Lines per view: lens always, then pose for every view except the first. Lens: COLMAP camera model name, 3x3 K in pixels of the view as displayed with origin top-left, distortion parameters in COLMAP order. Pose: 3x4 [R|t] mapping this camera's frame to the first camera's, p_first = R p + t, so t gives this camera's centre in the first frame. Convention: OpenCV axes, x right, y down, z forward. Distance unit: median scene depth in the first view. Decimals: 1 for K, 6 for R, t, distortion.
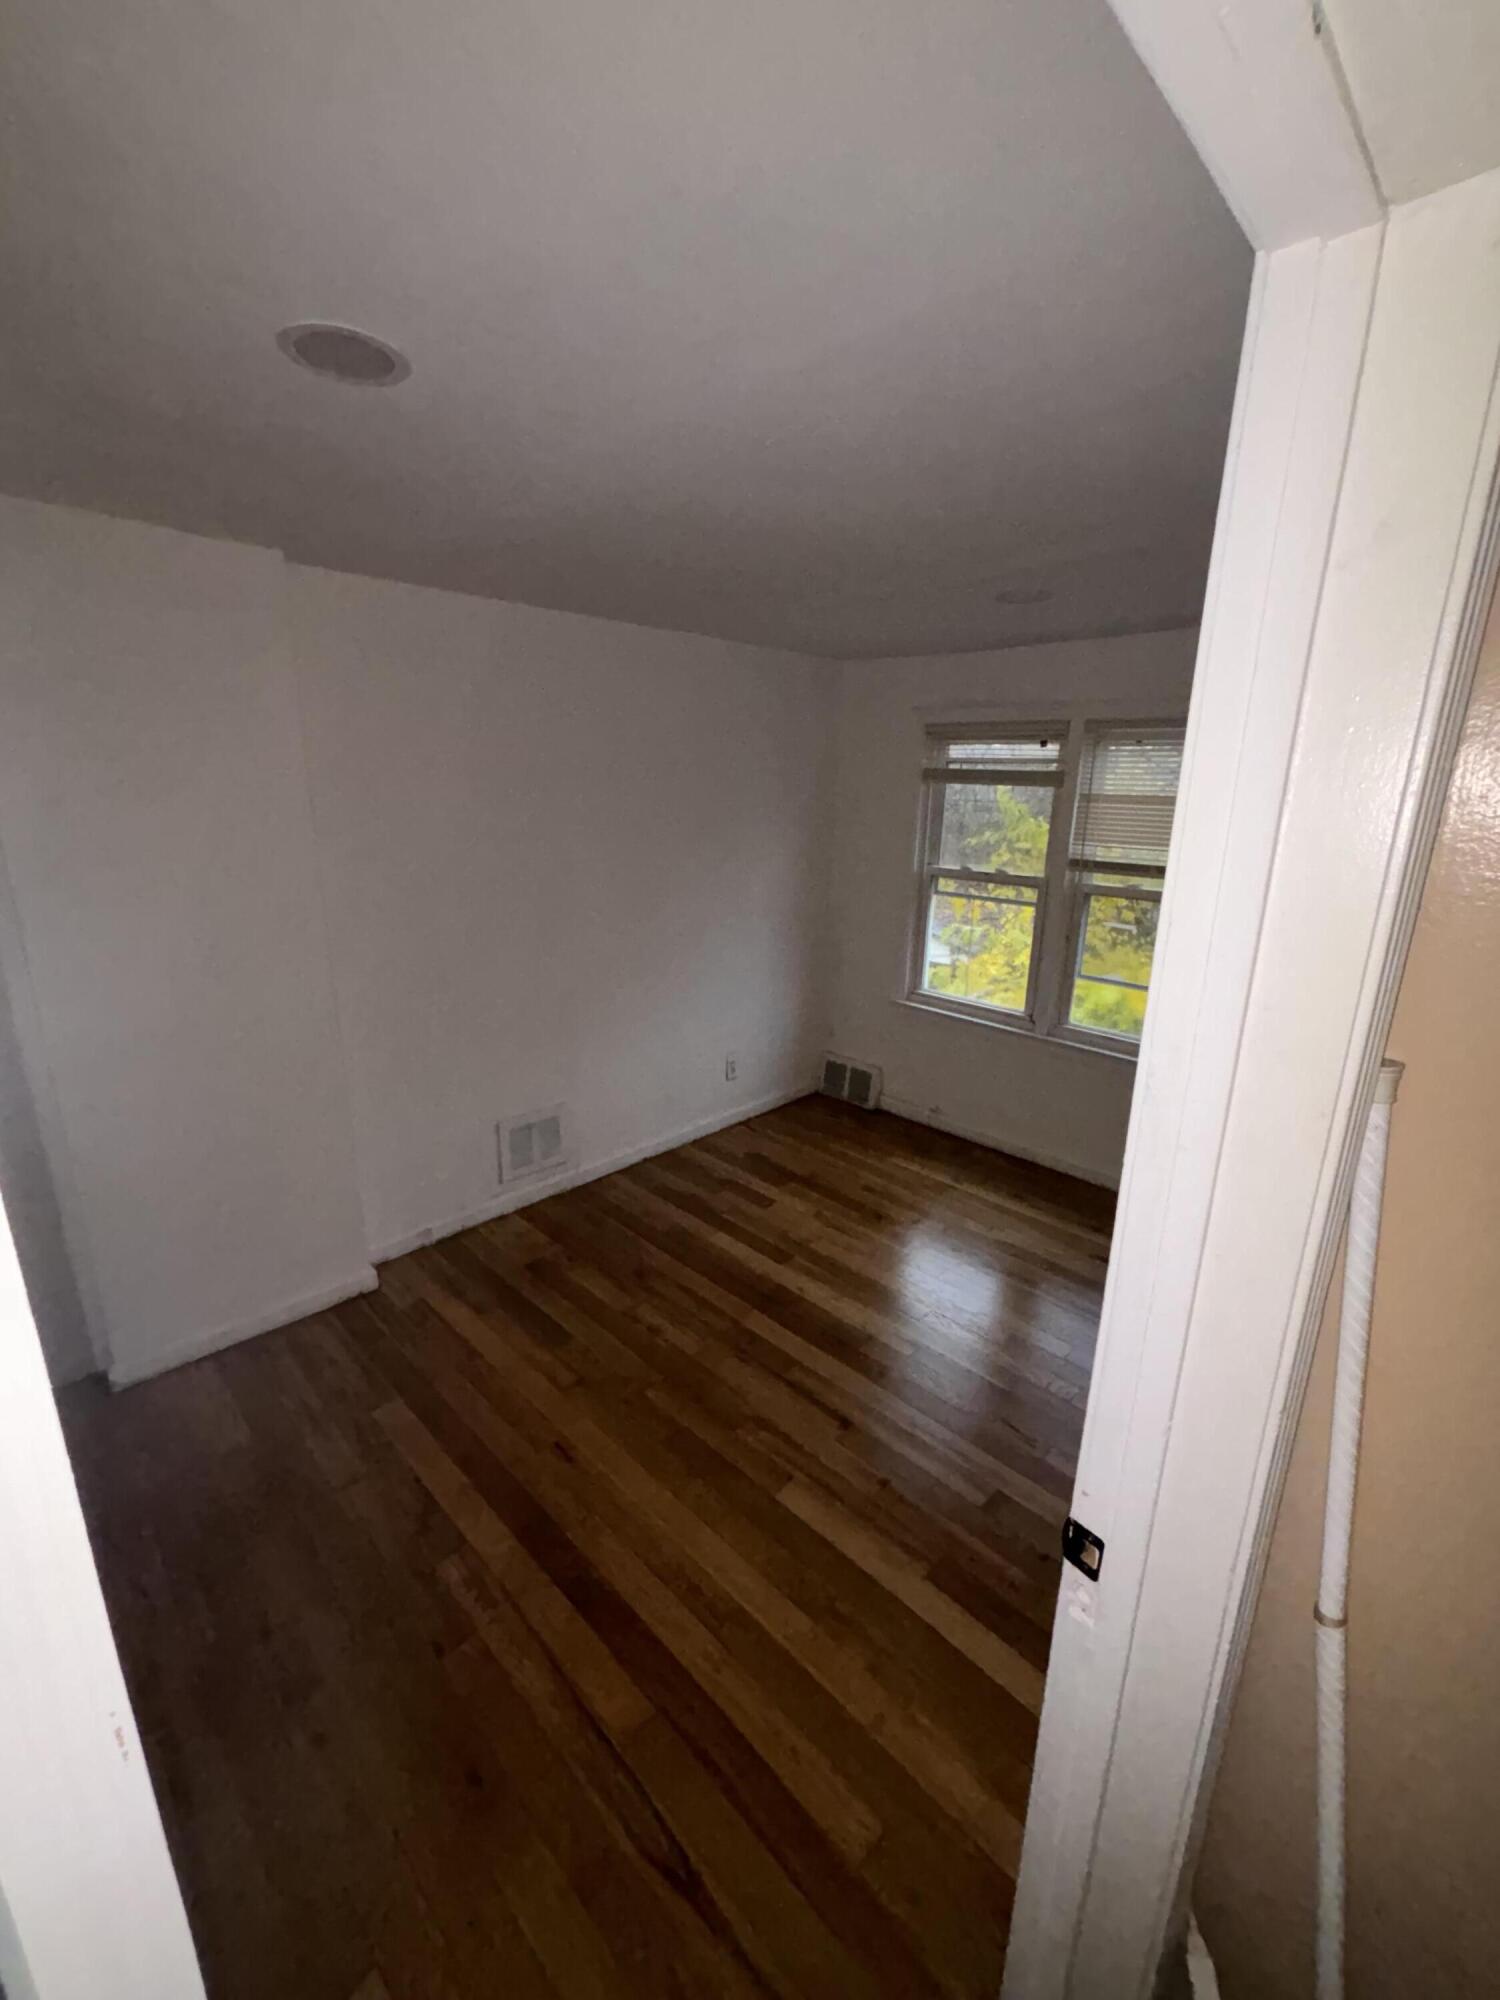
lens RADIAL K [[811.2, 0, 750.0], [0, 811.2, 1000.0], [0, 0, 1]] dist [-0.000949, 0.000212]
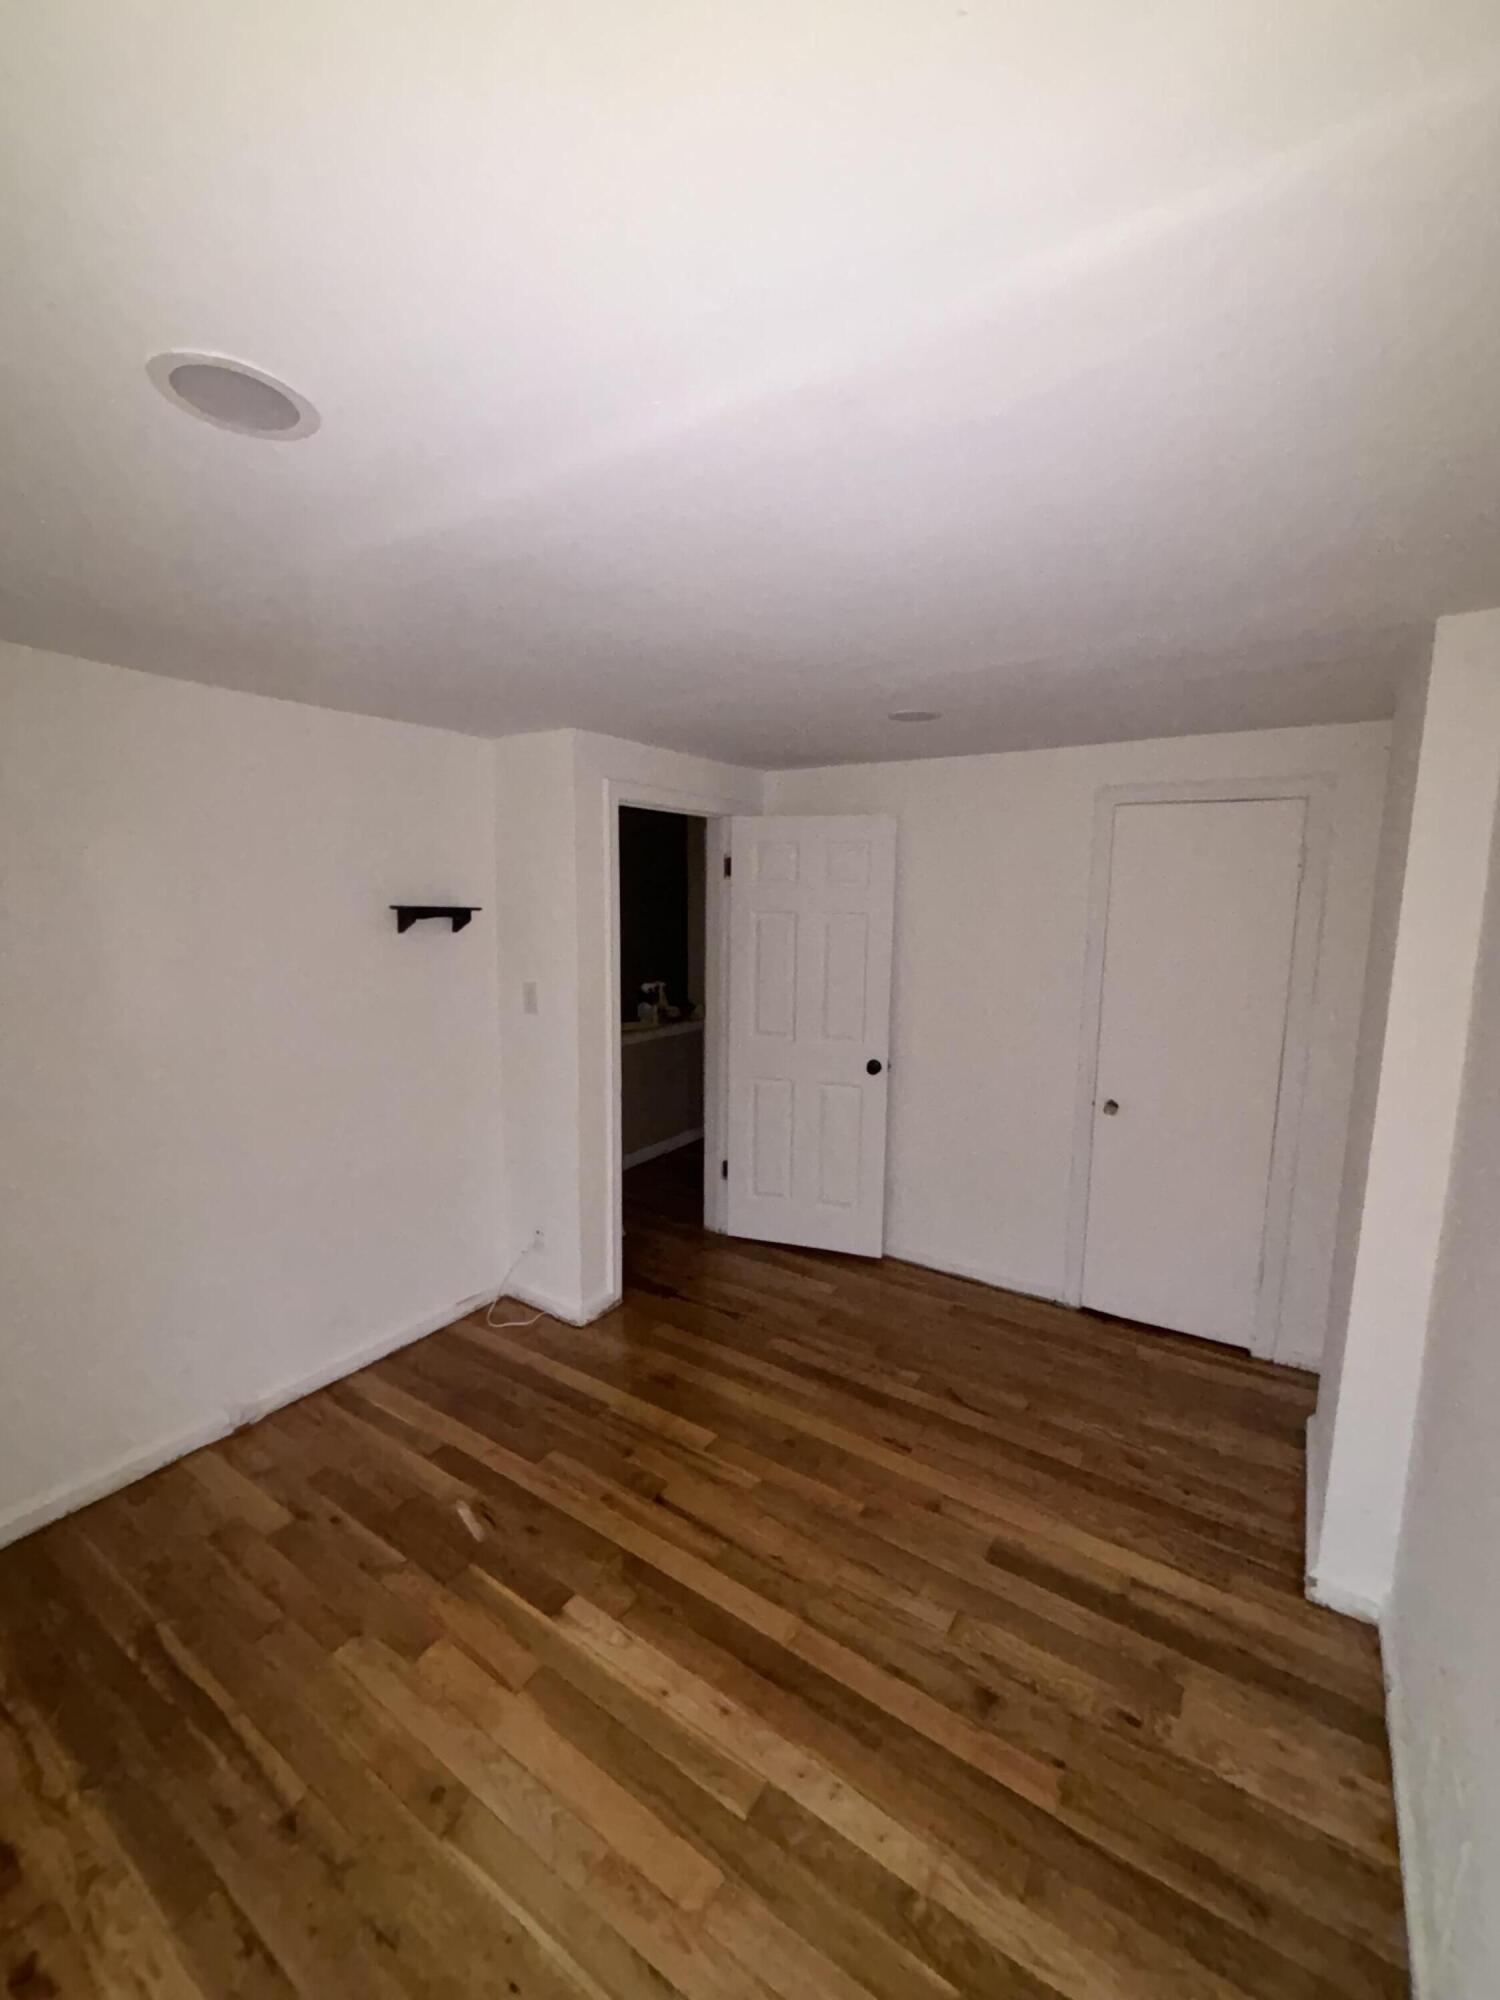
lens RADIAL K [[811.2, 0, 750.0], [0, 811.2, 1000.0], [0, 0, 1]] dist [-0.000949, 0.000212]
pose [[-0.982474, -0.001416, -0.186397, 0.199539], [-0.073519, 0.921851, 0.380508, -0.462659], [0.171291, 0.387542, -0.905798, 1.729507]]
